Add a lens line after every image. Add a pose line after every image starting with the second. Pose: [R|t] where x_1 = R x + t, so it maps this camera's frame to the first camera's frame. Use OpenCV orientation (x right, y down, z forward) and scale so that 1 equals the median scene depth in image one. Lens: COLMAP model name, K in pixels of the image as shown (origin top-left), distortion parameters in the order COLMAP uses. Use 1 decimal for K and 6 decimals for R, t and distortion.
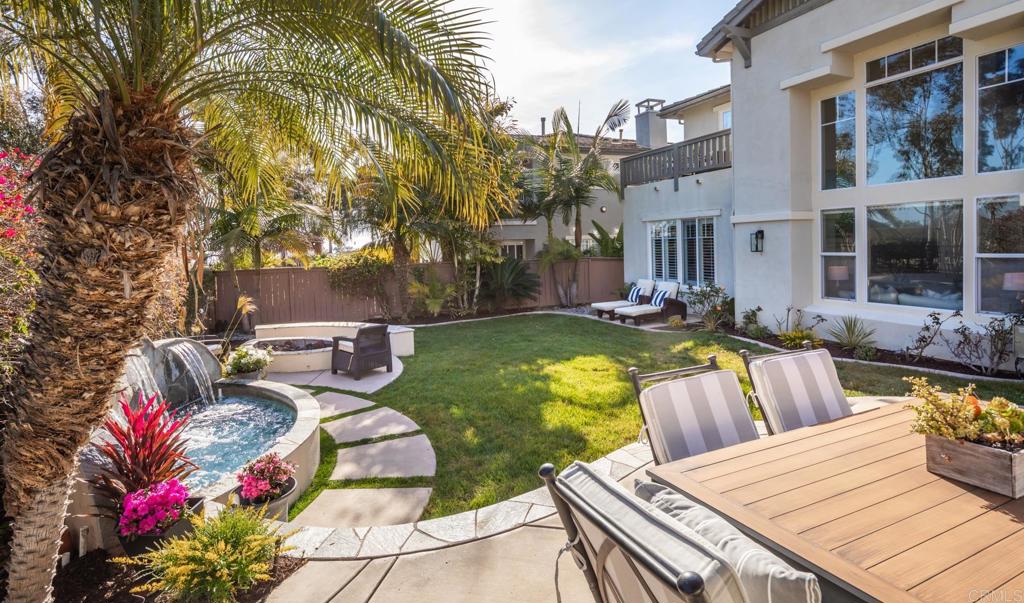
lens RADIAL K [[503.0, 0, 510.1], [0, 503.0, 257.4], [0, 0, 1]] dist [0.000526, 0.000179]
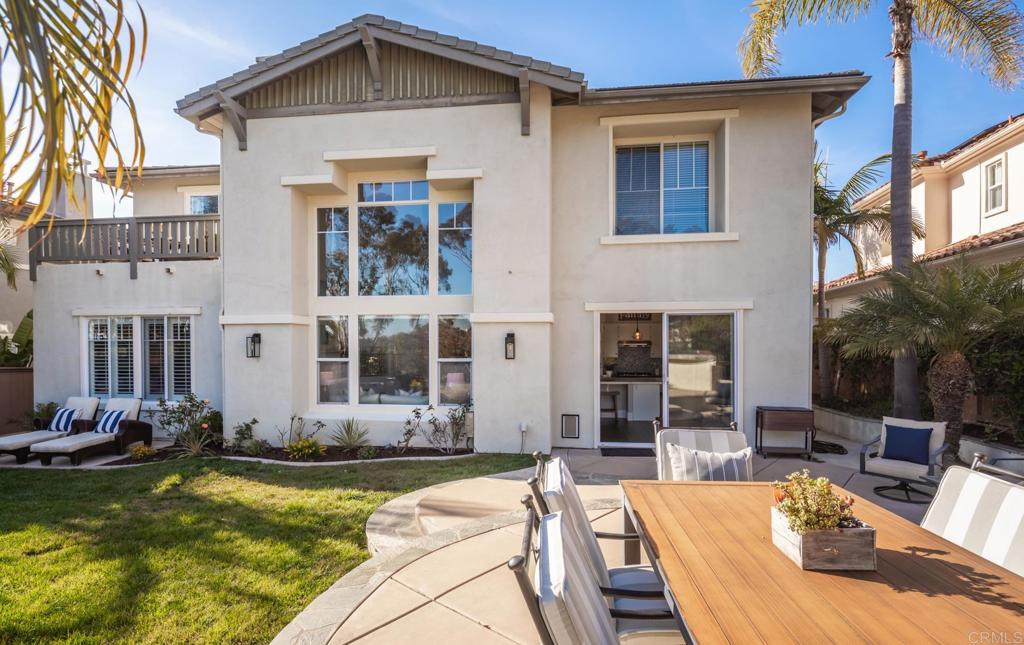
lens RADIAL K [[505.3, 0, 508.6], [0, 505.3, 347.1], [0, 0, 1]] dist [0.002073, 0.000070]
pose [[0.508343, 0.017514, 0.860976, -0.052889], [0.011847, 0.999556, -0.027328, 0.000256], [-0.861073, 0.024092, 0.507910, 0.151645]]
